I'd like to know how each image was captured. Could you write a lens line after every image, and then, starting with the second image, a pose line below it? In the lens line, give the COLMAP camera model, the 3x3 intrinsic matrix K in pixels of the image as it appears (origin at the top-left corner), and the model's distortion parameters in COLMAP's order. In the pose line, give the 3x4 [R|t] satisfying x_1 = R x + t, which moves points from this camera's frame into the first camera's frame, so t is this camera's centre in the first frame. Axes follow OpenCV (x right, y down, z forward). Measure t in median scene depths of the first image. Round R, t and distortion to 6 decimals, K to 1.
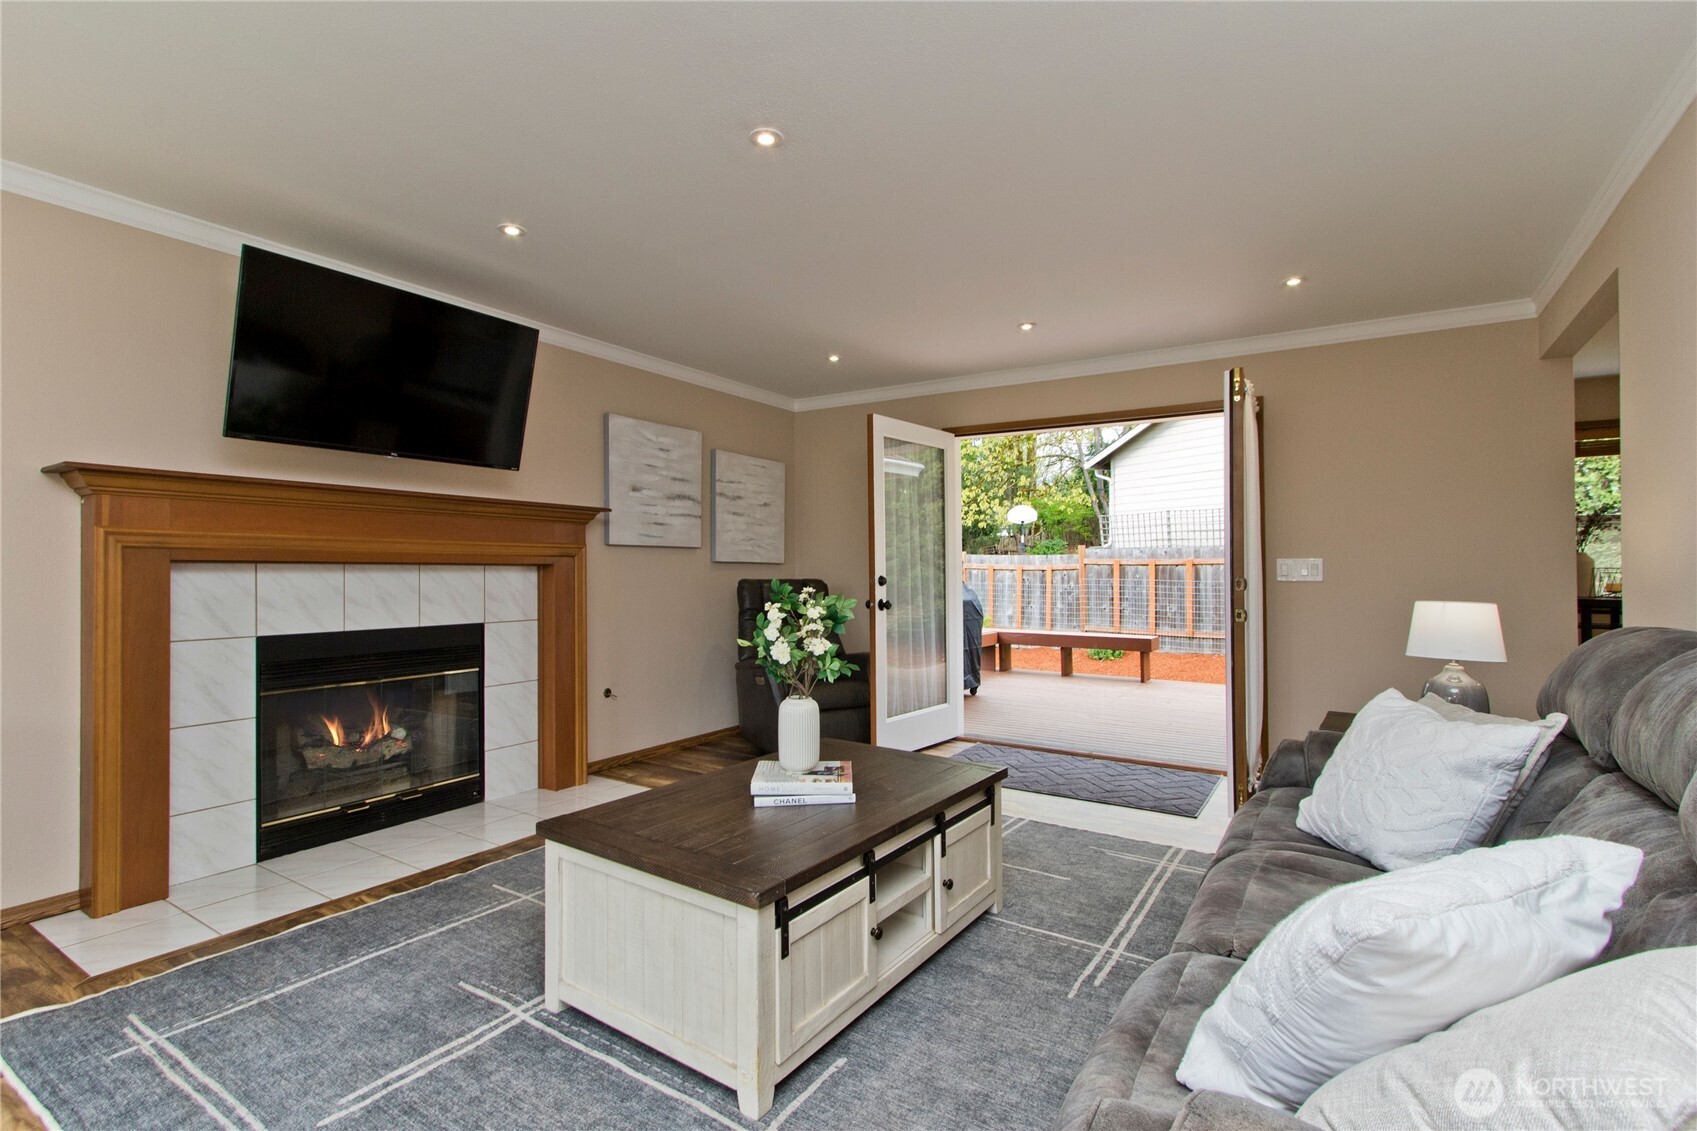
lens RADIAL K [[788.8, 0, 848.5], [0, 788.8, 565.5], [0, 0, 1]] dist [0.000445, 0.000065]
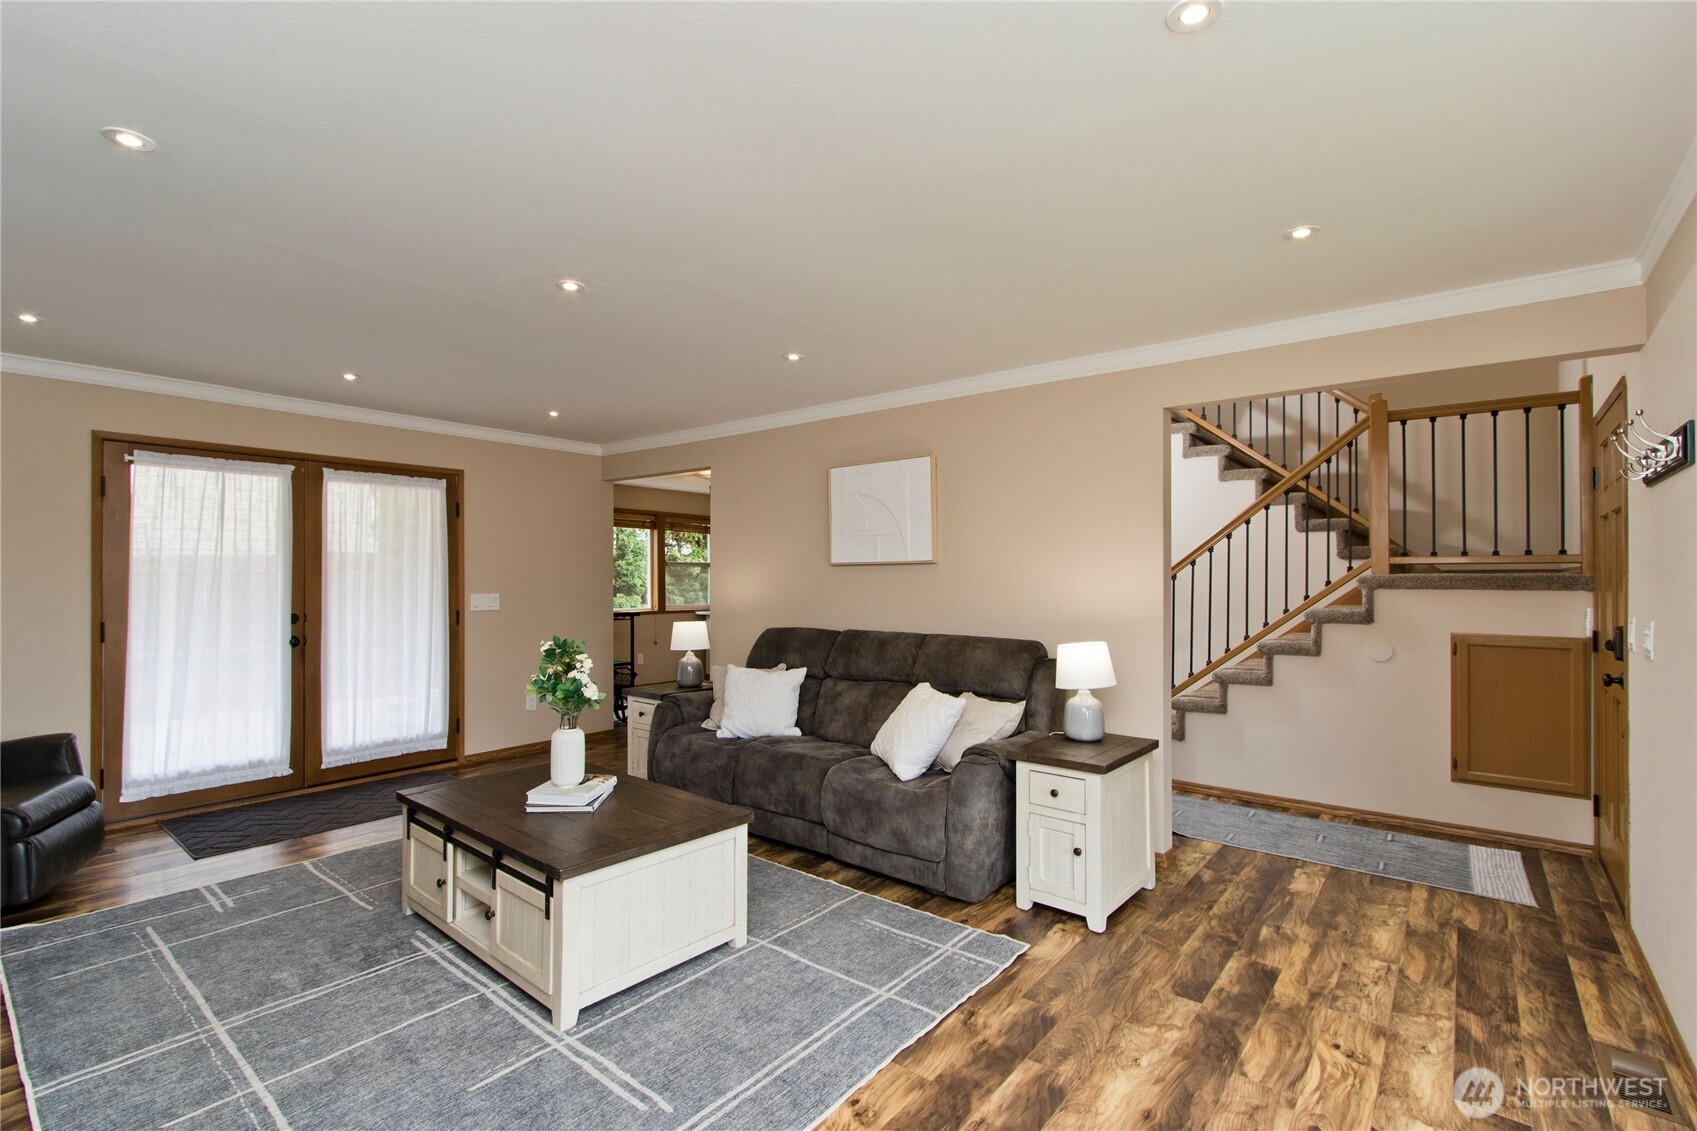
lens RADIAL K [[788.8, 0, 848.5], [0, 788.8, 565.5], [0, 0, 1]] dist [0.000445, 0.000065]
pose [[0.099751, 0.007168, 0.994987, -1.538809], [-0.005132, 0.999964, -0.006689, -0.109809], [-0.994999, -0.004439, 0.099784, 0.498606]]
